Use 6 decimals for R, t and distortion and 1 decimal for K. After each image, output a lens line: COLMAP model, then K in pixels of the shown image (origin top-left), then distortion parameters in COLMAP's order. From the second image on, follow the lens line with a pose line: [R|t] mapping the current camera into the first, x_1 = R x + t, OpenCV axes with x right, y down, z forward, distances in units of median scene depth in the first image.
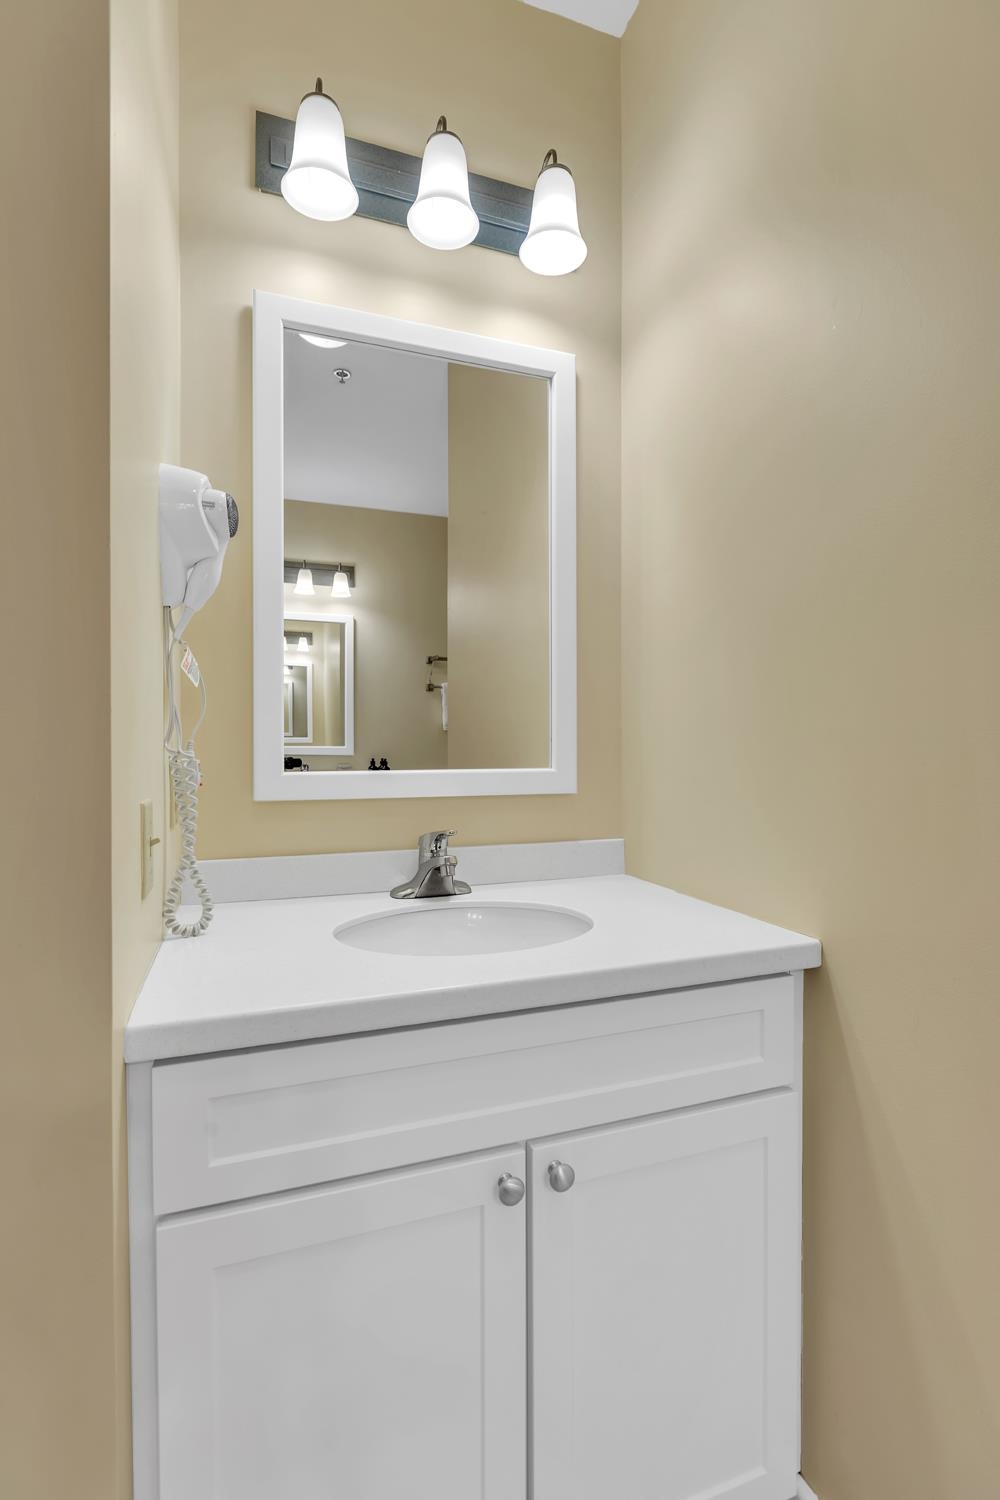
lens RADIAL K [[686.1, 0, 494.2], [0, 686.1, 757.1], [0, 0, 1]] dist [-0.004011, -0.000447]
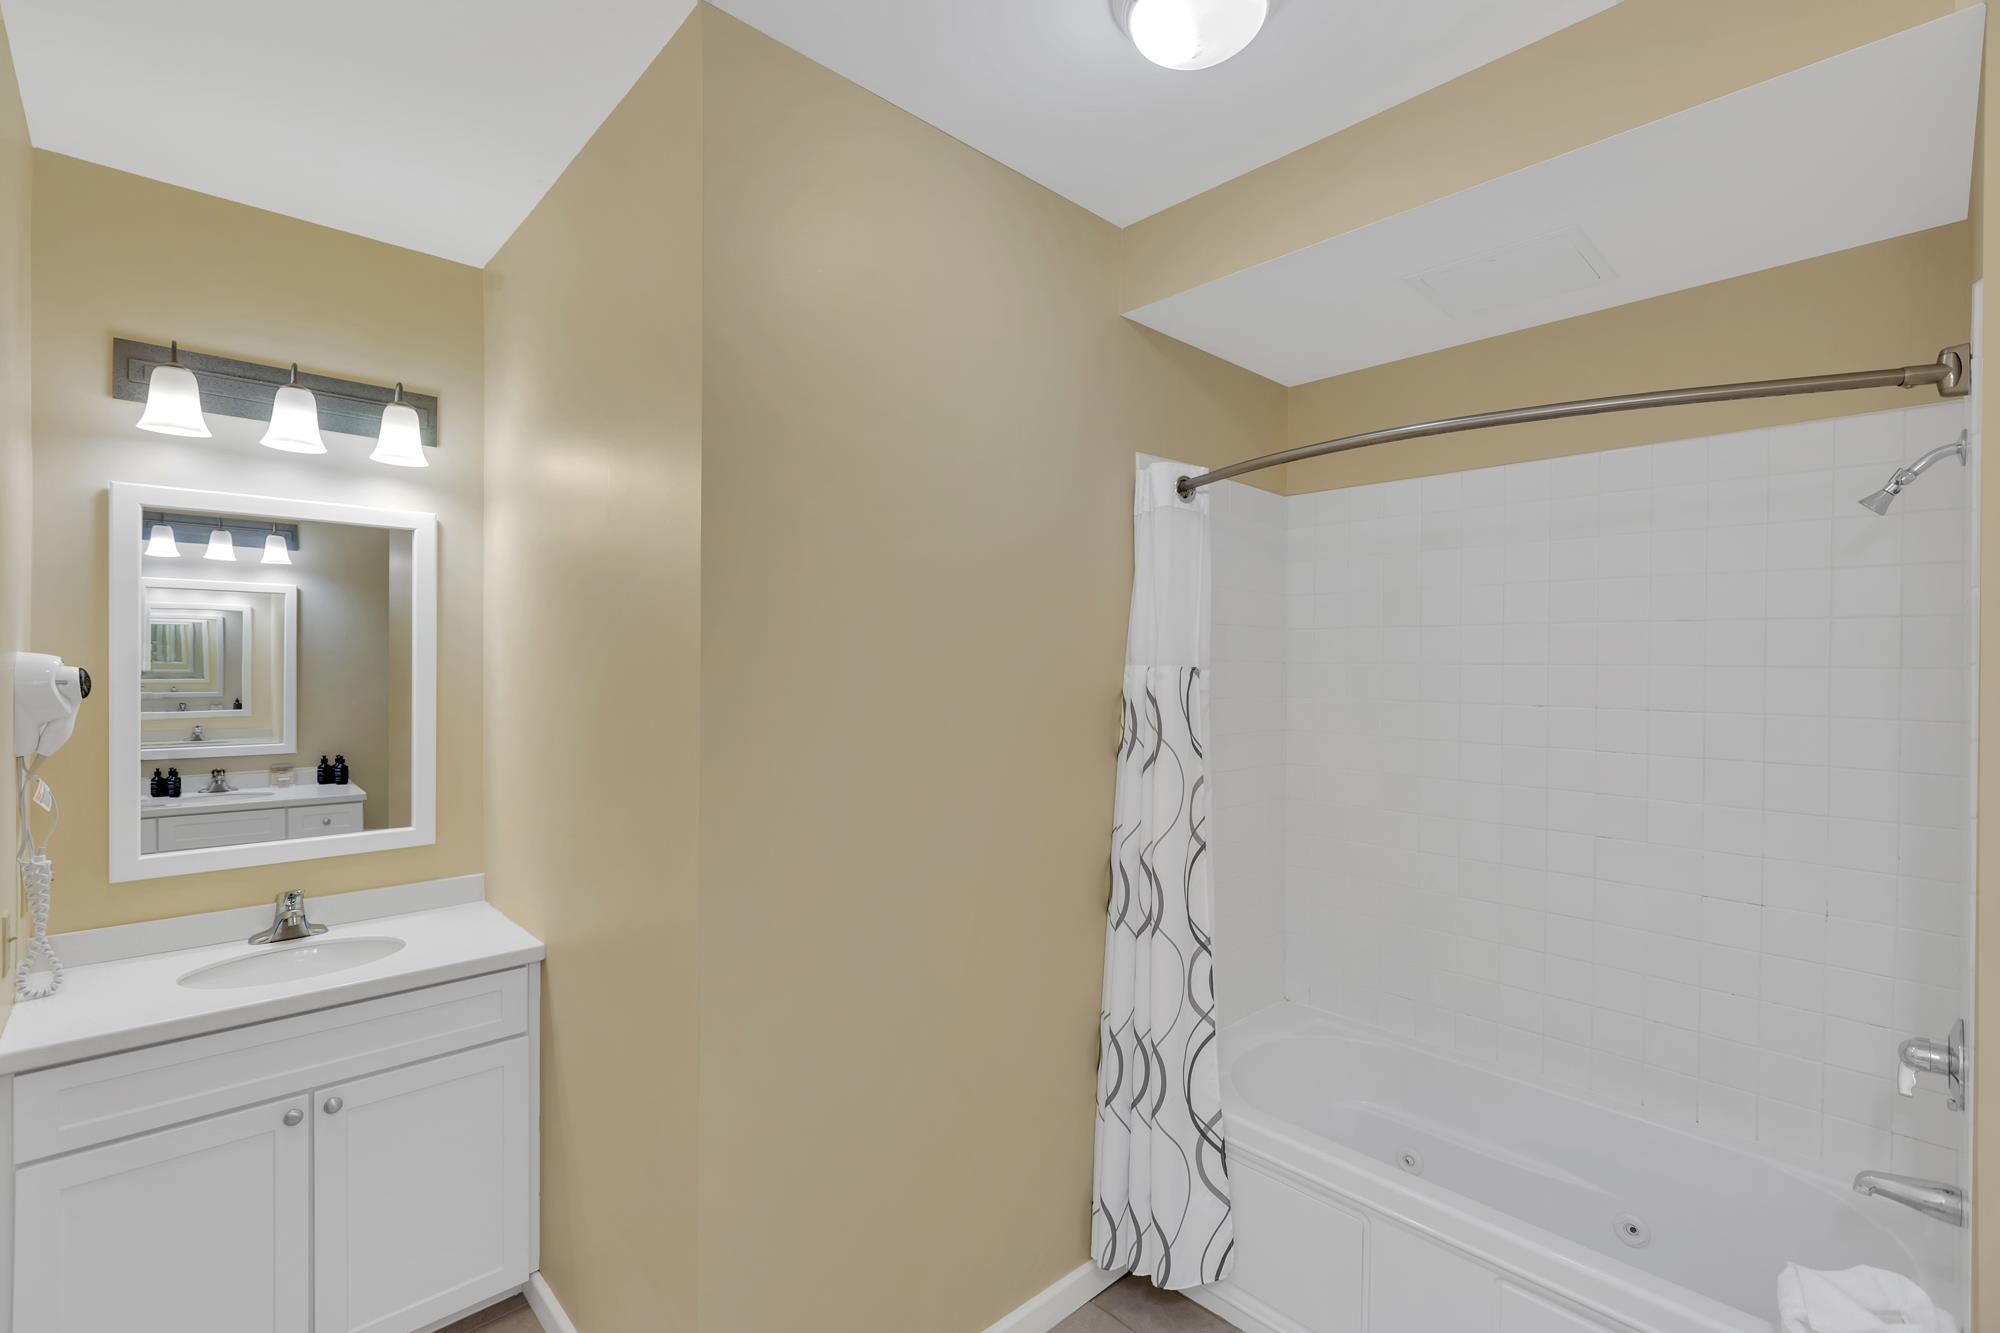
lens RADIAL K [[885.6, 0, 999.0], [0, 885.6, 664.7], [0, 0, 1]] dist [-0.001127, -0.000116]
pose [[0.913930, -0.000935, 0.405871, 0.573233], [0.007157, 0.999879, -0.013815, -0.355631], [-0.405809, 0.015531, 0.913826, -1.363500]]
